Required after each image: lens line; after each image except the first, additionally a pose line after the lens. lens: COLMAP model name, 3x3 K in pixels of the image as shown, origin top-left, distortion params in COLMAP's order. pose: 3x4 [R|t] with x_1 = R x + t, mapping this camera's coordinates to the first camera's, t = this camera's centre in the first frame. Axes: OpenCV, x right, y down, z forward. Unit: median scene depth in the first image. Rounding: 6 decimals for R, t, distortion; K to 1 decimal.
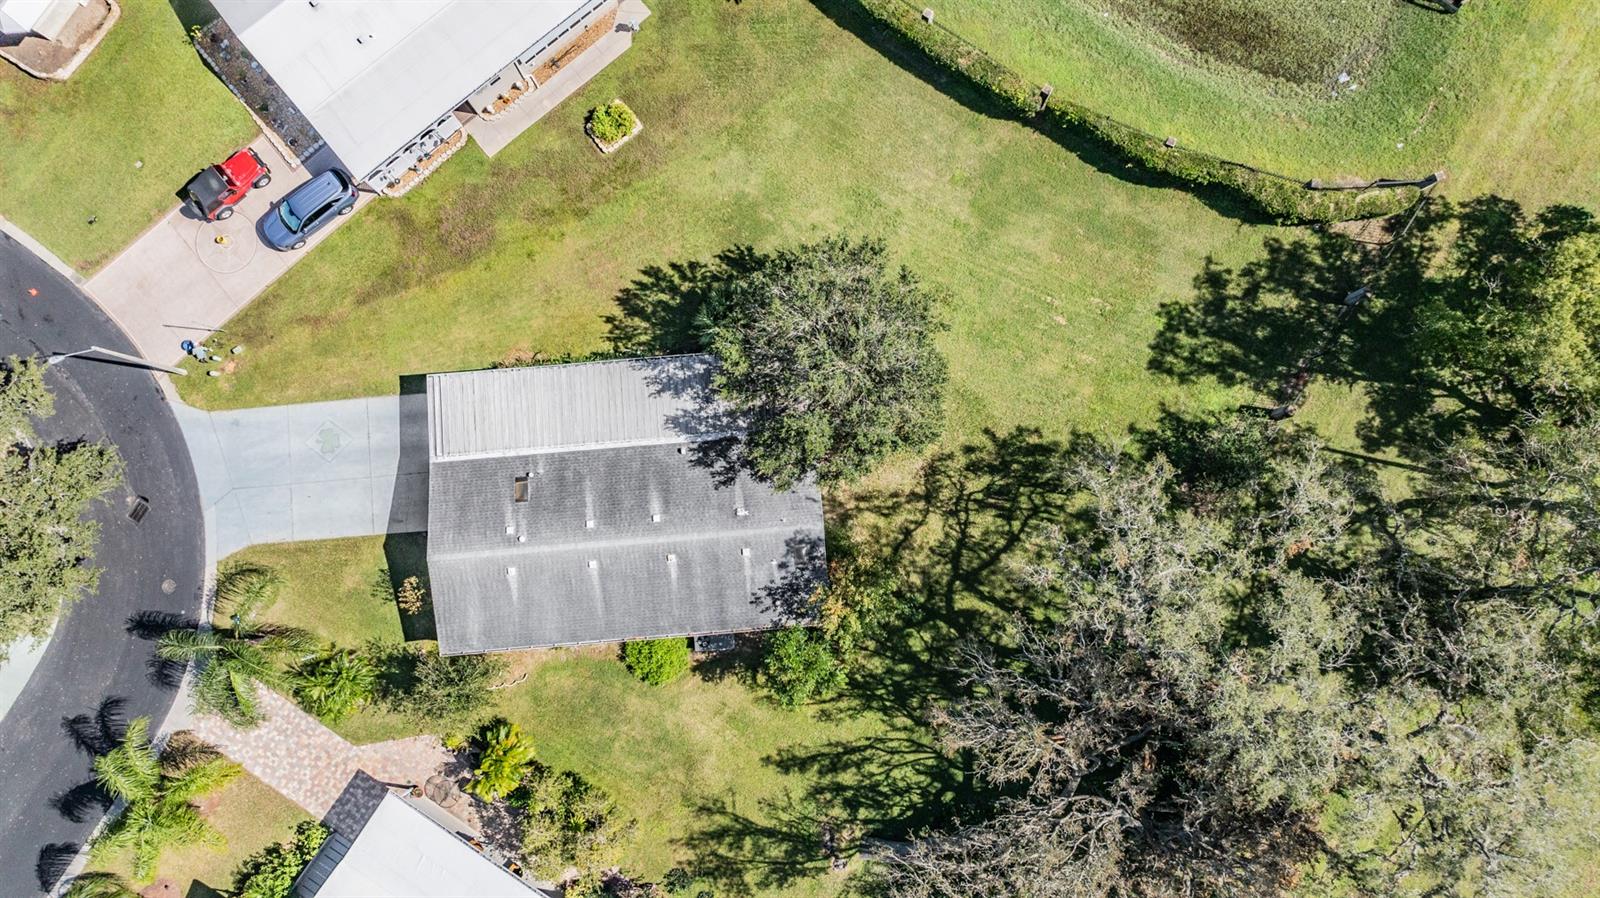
lens RADIAL K [[1123.1, 0, 802.5], [0, 1123.1, 439.9], [0, 0, 1]] dist [-0.037024, 0.034377]
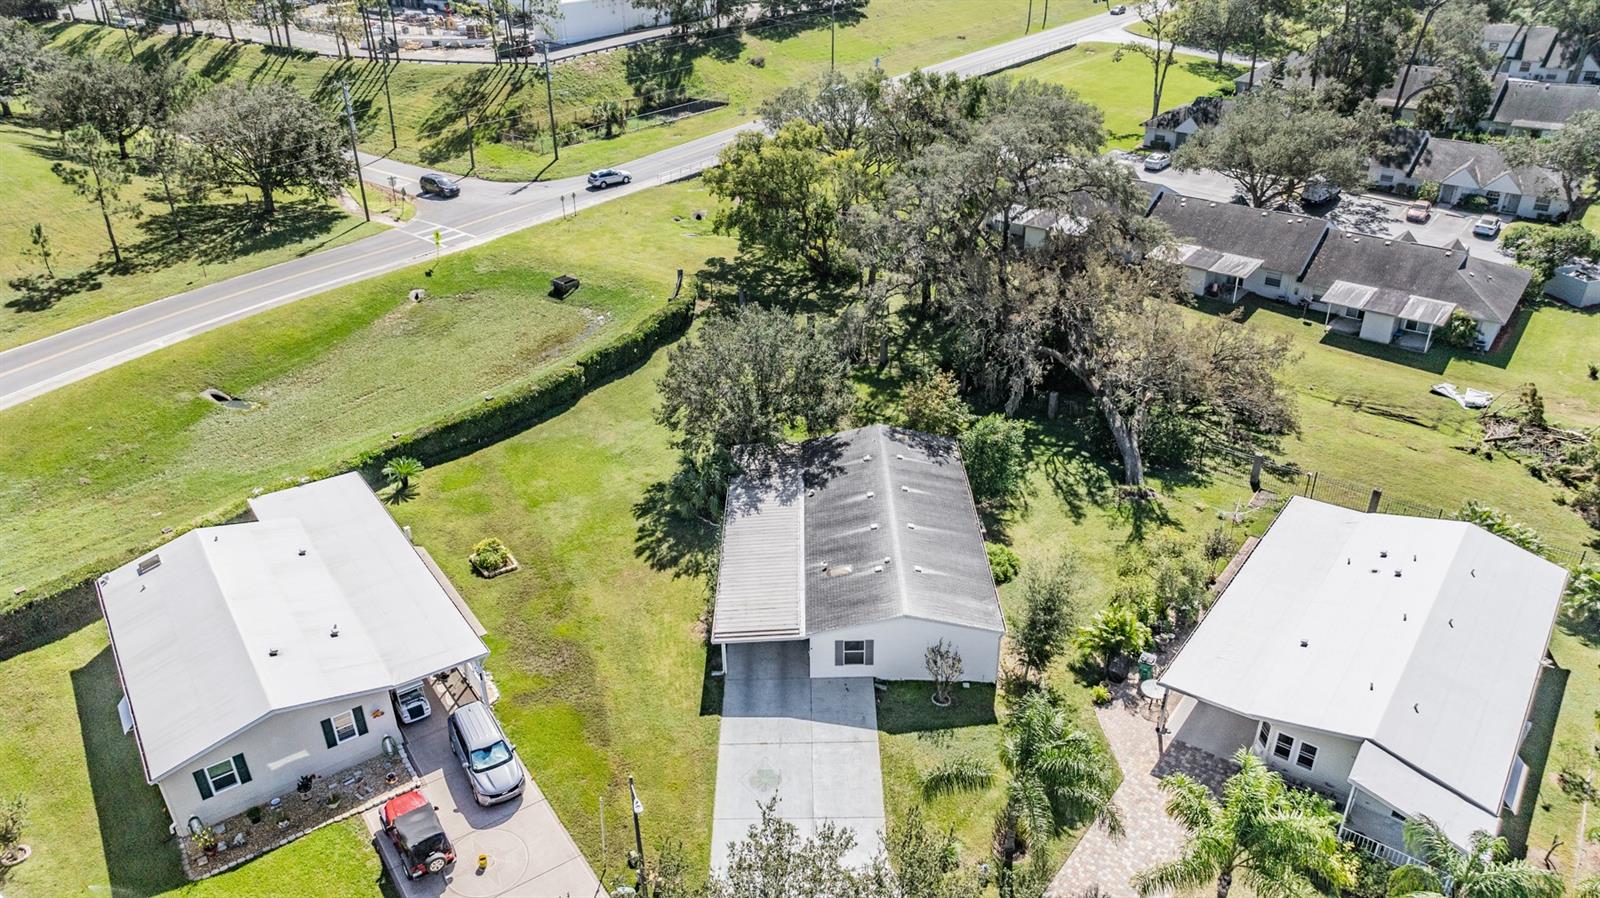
lens RADIAL K [[1123.1, 0, 802.5], [0, 1123.1, 439.9], [0, 0, 1]] dist [-0.037024, 0.034377]
pose [[0.077888, -0.485831, 0.870576, -1.015123], [0.993763, 0.107730, -0.028790, 0.025873], [-0.079800, 0.867388, 0.491192, 0.364209]]
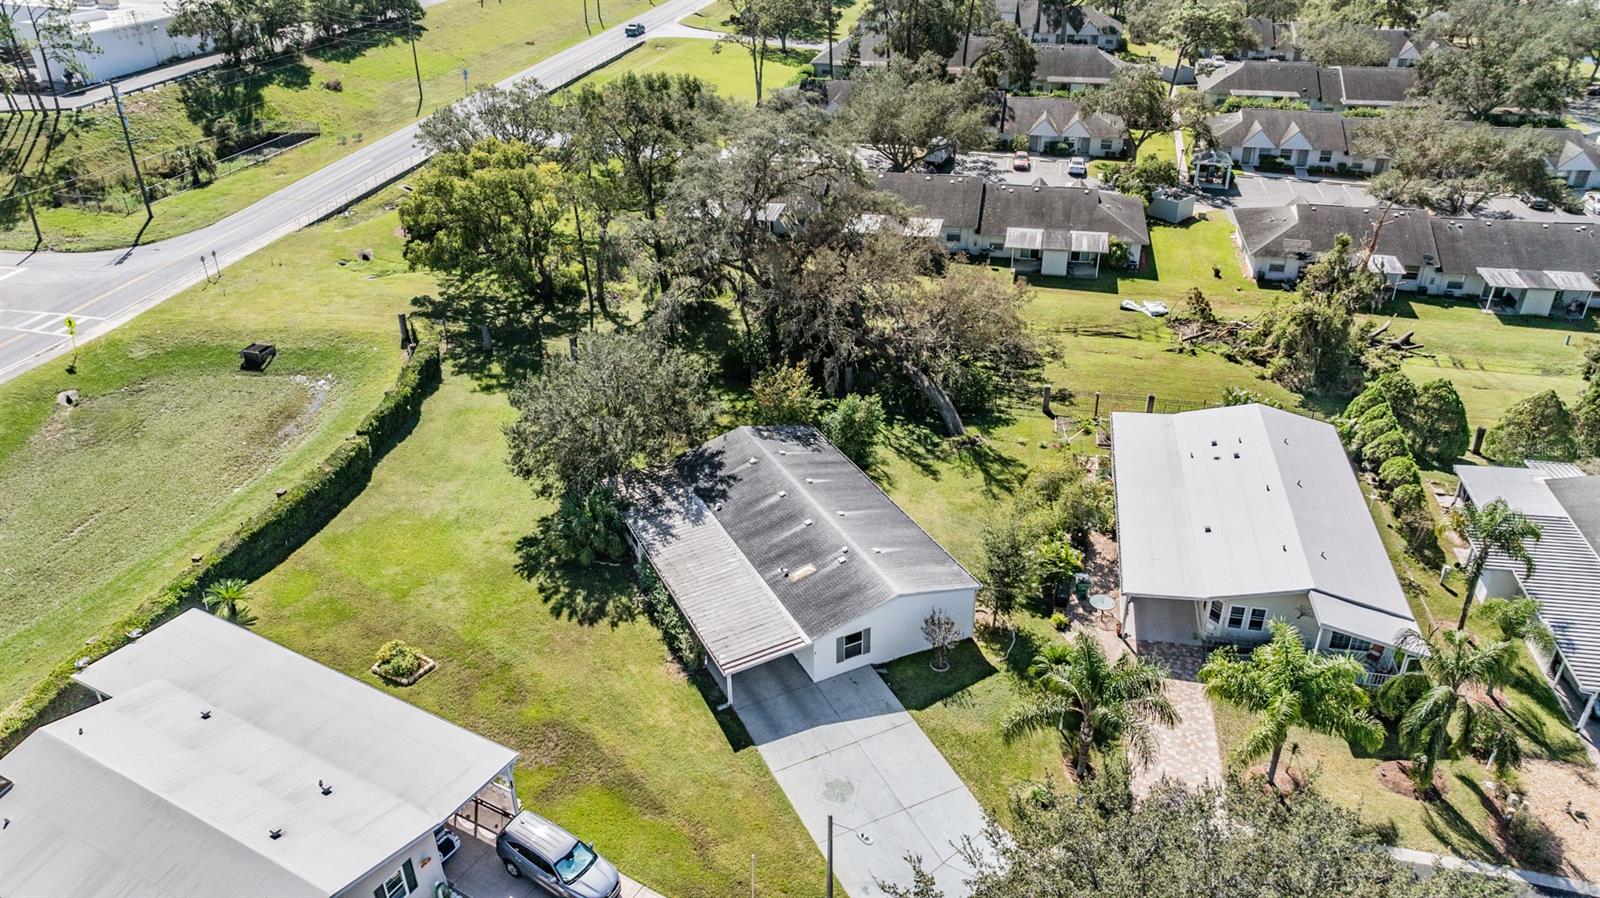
lens RADIAL K [[1123.1, 0, 802.5], [0, 1123.1, 439.9], [0, 0, 1]] dist [-0.037024, 0.034377]
pose [[-0.361075, -0.453890, 0.814622, -0.957929], [0.929120, -0.100393, 0.355889, -0.286385], [-0.079752, 0.885384, 0.457968, 0.393430]]
